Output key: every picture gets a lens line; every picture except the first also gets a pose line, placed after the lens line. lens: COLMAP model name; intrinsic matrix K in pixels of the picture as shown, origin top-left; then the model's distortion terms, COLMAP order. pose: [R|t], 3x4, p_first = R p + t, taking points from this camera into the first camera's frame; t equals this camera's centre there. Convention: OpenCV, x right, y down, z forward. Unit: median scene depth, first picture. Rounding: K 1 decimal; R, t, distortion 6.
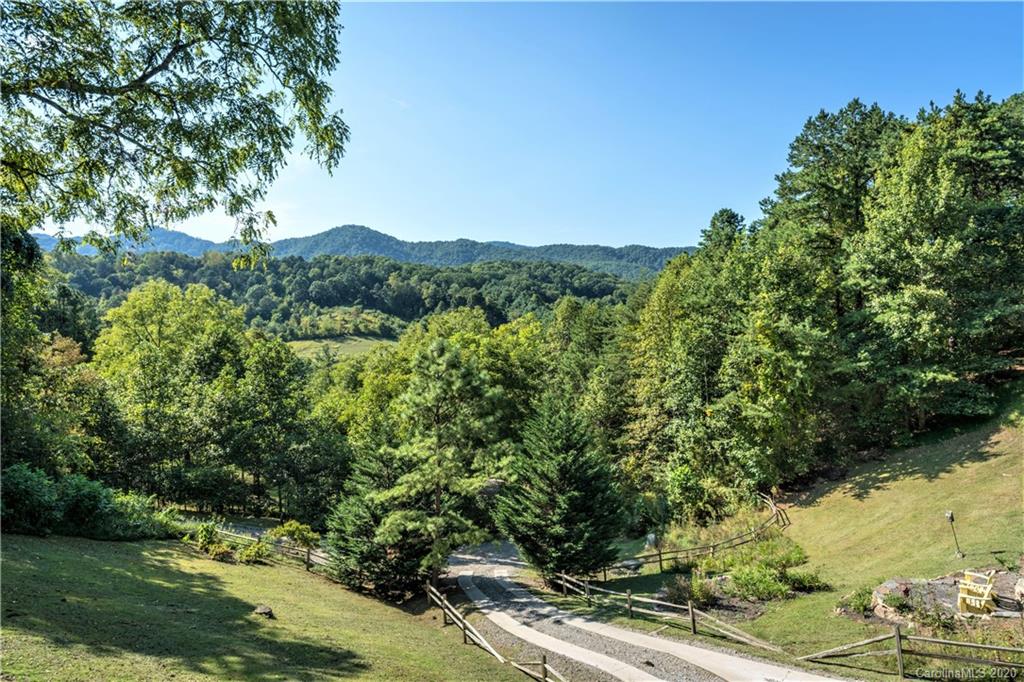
lens RADIAL K [[574.3, 0, 509.7], [0, 574.3, 342.6], [0, 0, 1]] dist [-0.007853, 0.009600]
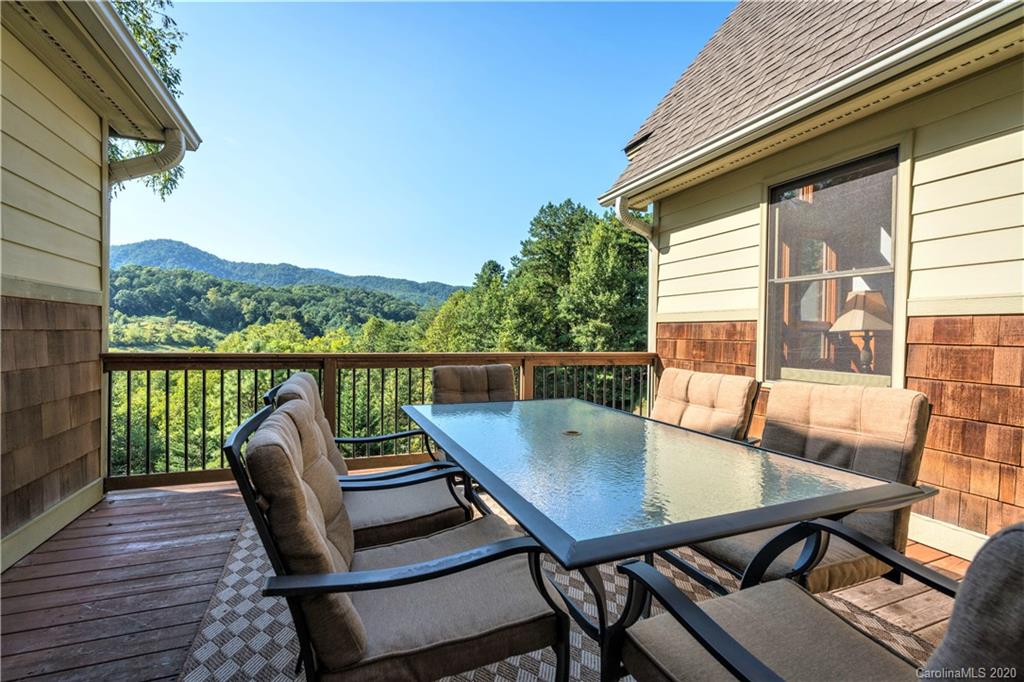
lens RADIAL K [[457.6, 0, 513.6], [0, 457.6, 343.5], [0, 0, 1]] dist [-0.014232, 0.006065]
pose [[0.924816, 0.035885, 0.378720, 0.012395], [-0.023626, 0.999037, -0.036968, 0.015134], [-0.379681, 0.025240, 0.924773, -0.074074]]
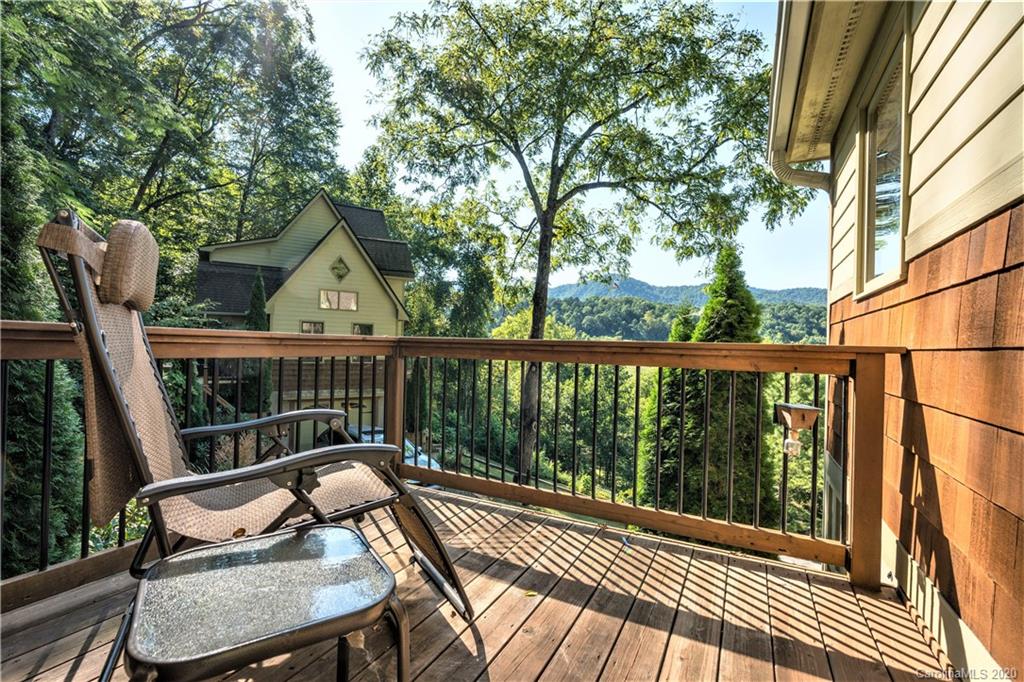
lens RADIAL K [[457.6, 0, 507.8], [0, 457.6, 344.1], [0, 0, 1]] dist [-0.014232, 0.006065]
pose [[0.885141, 0.051392, -0.462476, -0.129914], [-0.073905, 0.996793, -0.030682, 0.024686], [0.459416, 0.061337, 0.886101, -0.082476]]
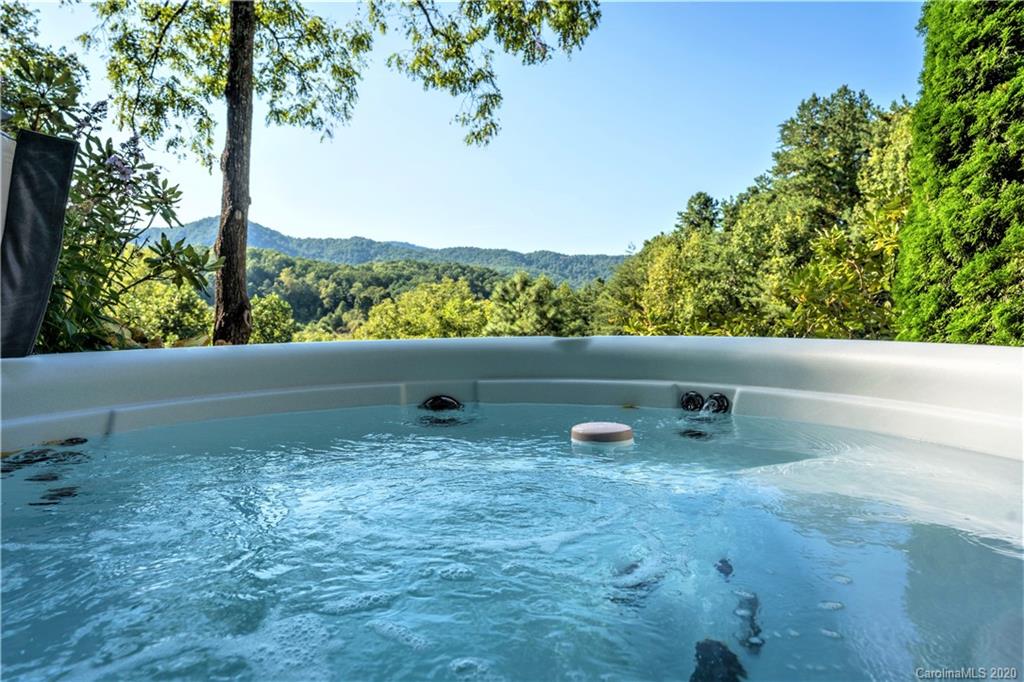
lens RADIAL K [[624.8, 0, 506.5], [0, 624.8, 337.6], [0, 0, 1]] dist [0.006157, 0.000038]
pose [[0.987209, 0.015903, 0.158637, -0.198578], [-0.011652, 0.999549, -0.027695, 0.085734], [-0.159006, 0.025492, 0.986948, -0.042329]]
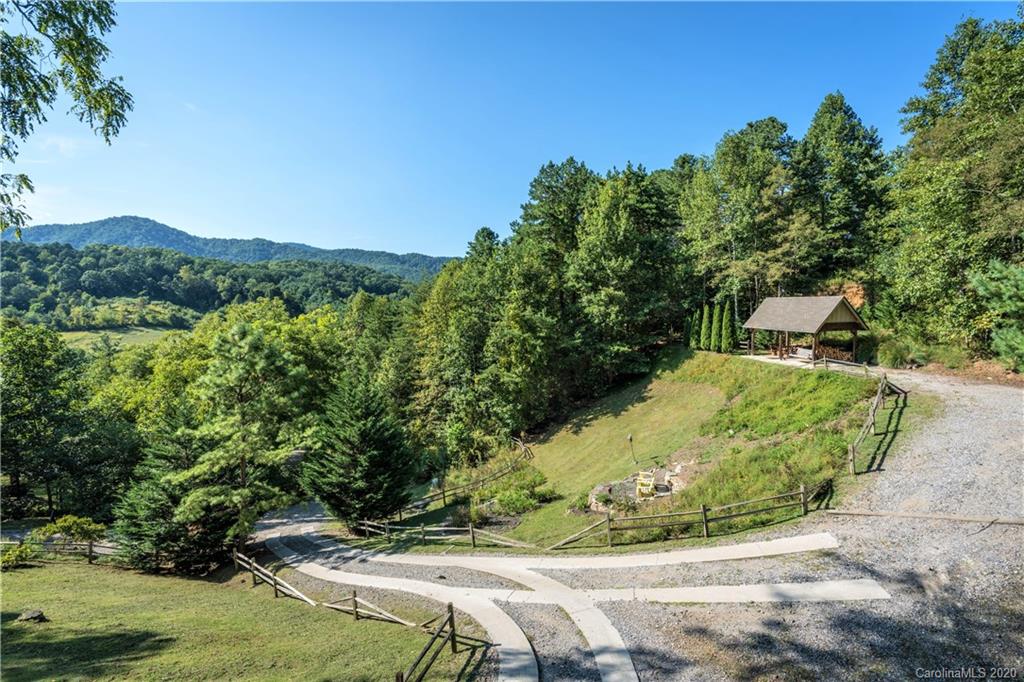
lens RADIAL K [[457.6, 0, 511.3], [0, 457.6, 343.6], [0, 0, 1]] dist [-0.014232, 0.006065]
pose [[0.912878, -0.019117, 0.407784, -0.005713], [0.008186, 0.999559, 0.028535, 0.006968], [-0.408150, -0.022711, 0.912632, 0.012590]]
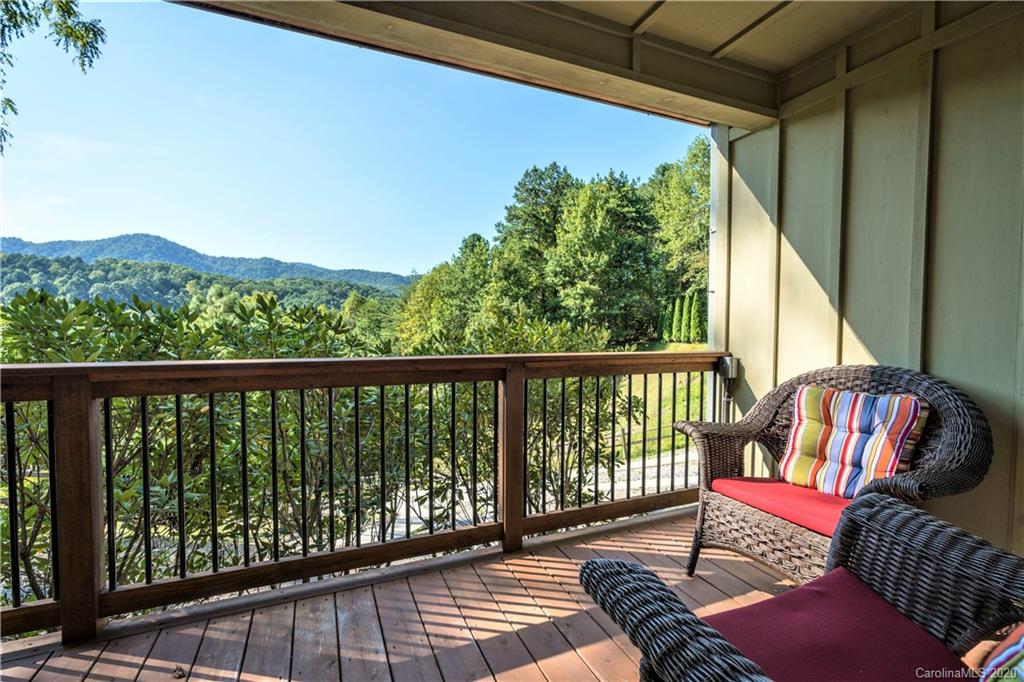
lens RADIAL K [[457.6, 0, 511.0], [0, 457.6, 342.7], [0, 0, 1]] dist [-0.014232, 0.006065]
pose [[0.915824, 0.018604, 0.401150, 0.031173], [-0.009892, 0.999668, -0.023778, 0.075838], [-0.401459, 0.017808, 0.915704, -0.035849]]
